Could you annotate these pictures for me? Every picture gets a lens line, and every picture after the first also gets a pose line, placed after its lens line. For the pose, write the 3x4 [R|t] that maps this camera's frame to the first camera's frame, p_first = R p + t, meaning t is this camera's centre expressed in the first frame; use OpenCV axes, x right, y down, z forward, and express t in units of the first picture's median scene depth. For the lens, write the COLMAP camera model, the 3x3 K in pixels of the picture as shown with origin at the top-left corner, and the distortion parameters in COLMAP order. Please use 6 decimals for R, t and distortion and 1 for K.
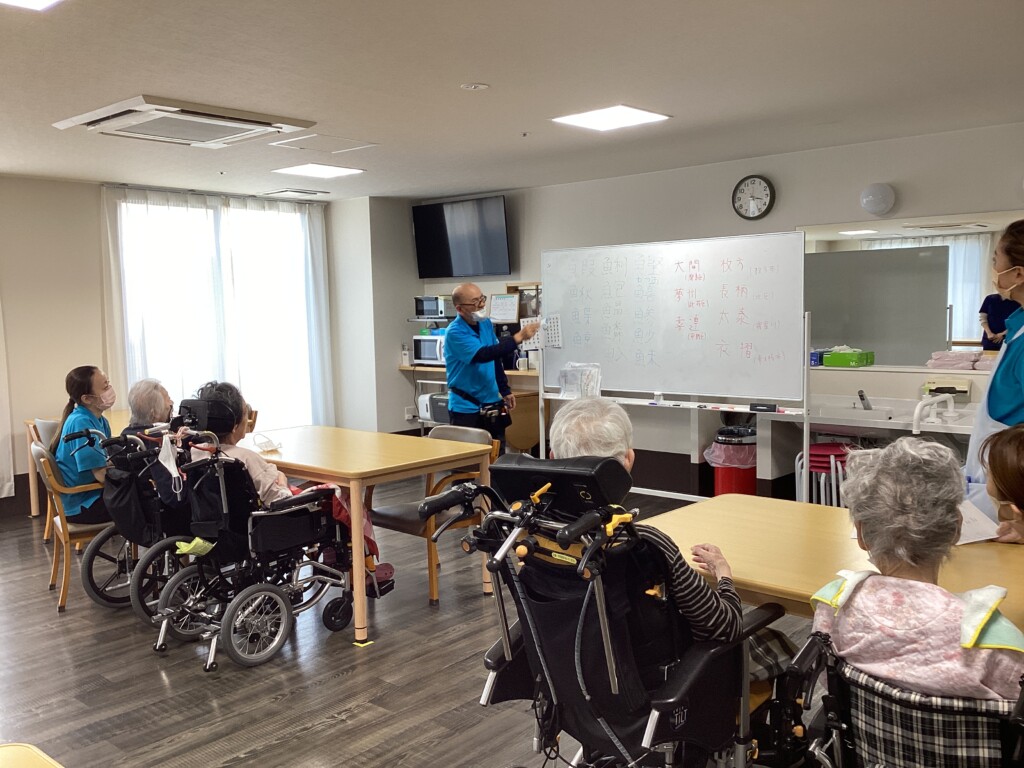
lens RADIAL K [[919.5, 0, 510.3], [0, 919.5, 385.6], [0, 0, 1]] dist [0.046597, -0.099382]
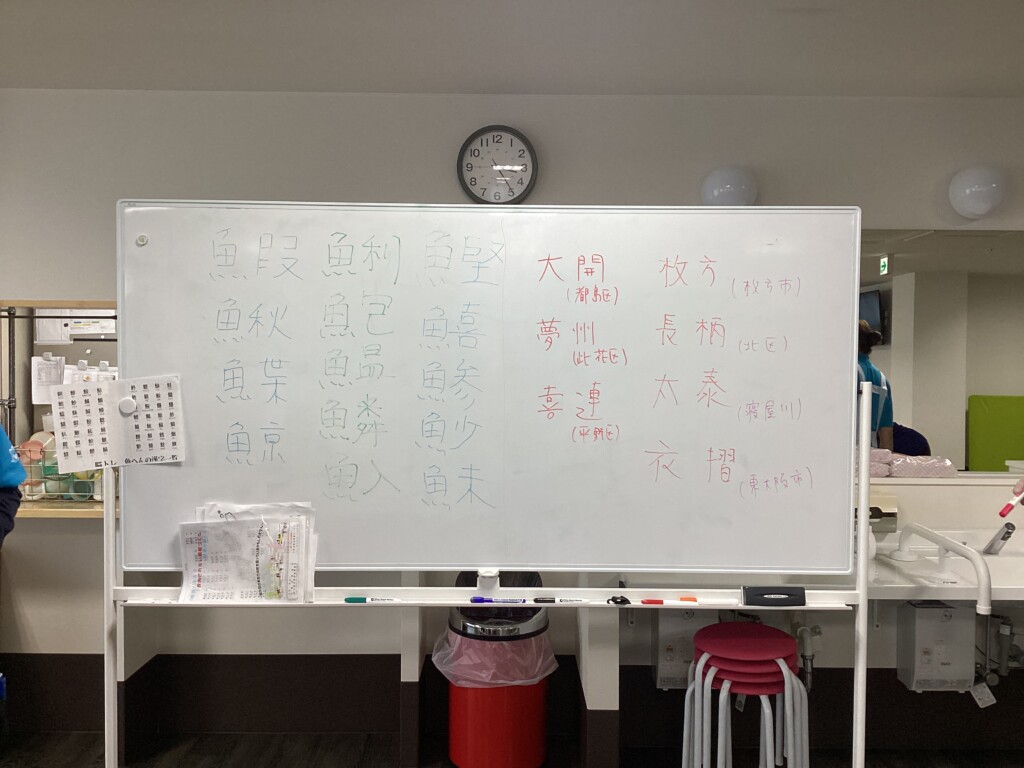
lens RADIAL K [[919.5, 0, 516.1], [0, 919.5, 391.0], [0, 0, 1]] dist [0.046597, -0.099382]
pose [[0.731565, 0.008281, 0.681722, -0.109685], [0.035595, 0.998099, -0.050321, -0.050482], [-0.680842, 0.061079, 0.729879, 0.680984]]
